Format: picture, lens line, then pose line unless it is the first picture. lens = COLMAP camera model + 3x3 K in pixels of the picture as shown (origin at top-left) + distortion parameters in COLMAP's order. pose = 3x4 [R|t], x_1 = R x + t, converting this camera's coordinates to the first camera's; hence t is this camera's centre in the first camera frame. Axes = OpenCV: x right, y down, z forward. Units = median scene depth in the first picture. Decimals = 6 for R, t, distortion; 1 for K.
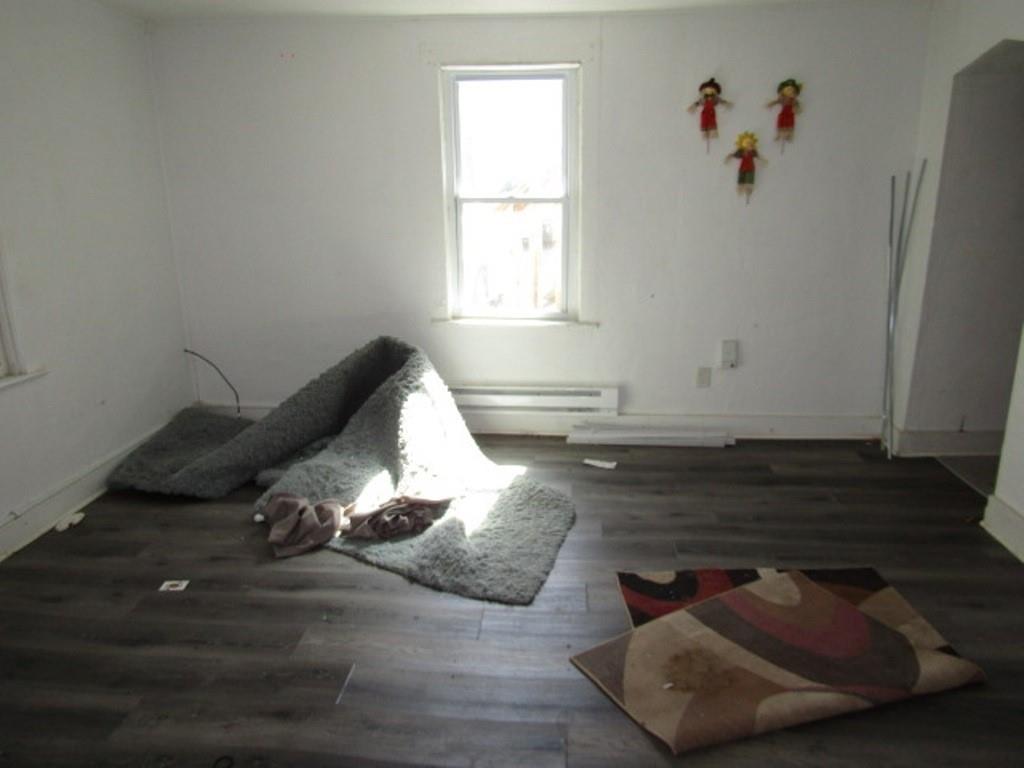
lens RADIAL K [[711.3, 0, 512.0], [0, 711.3, 384.0], [0, 0, 1]] dist [-0.003912, -0.004935]
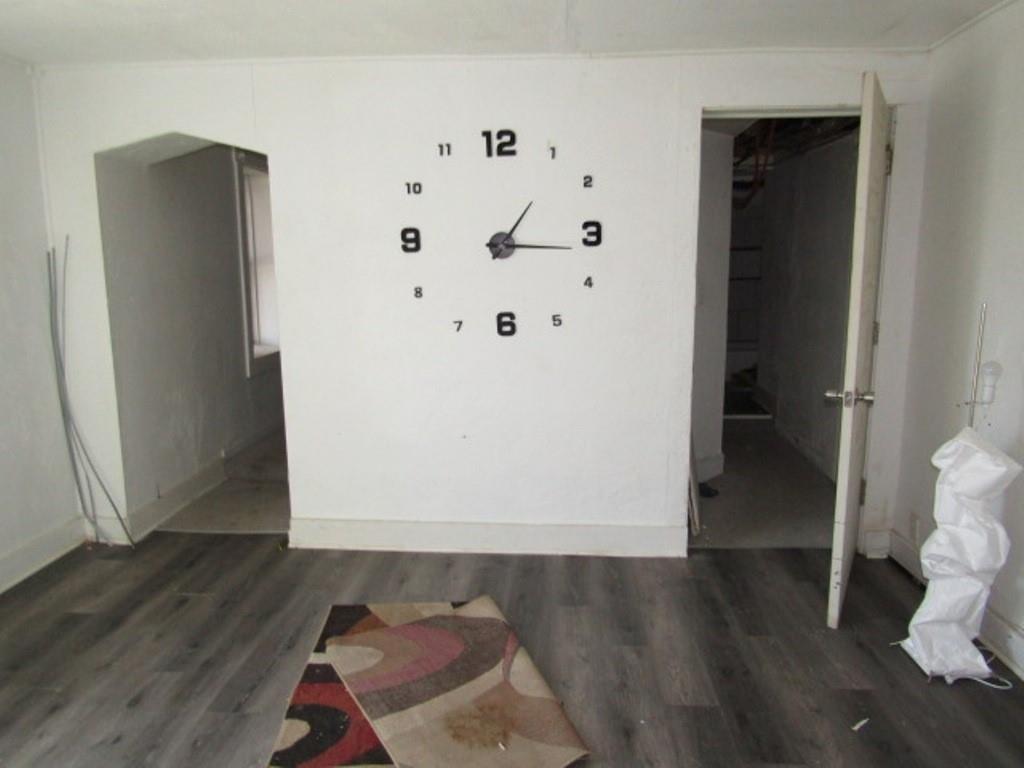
lens RADIAL K [[711.3, 0, 512.0], [0, 711.3, 384.0], [0, 0, 1]] dist [-0.003912, -0.004935]
pose [[-0.026097, -0.153744, 0.987766, -0.552891], [0.263345, 0.952143, 0.155157, -0.170341], [-0.964349, 0.264173, 0.015640, 0.667333]]
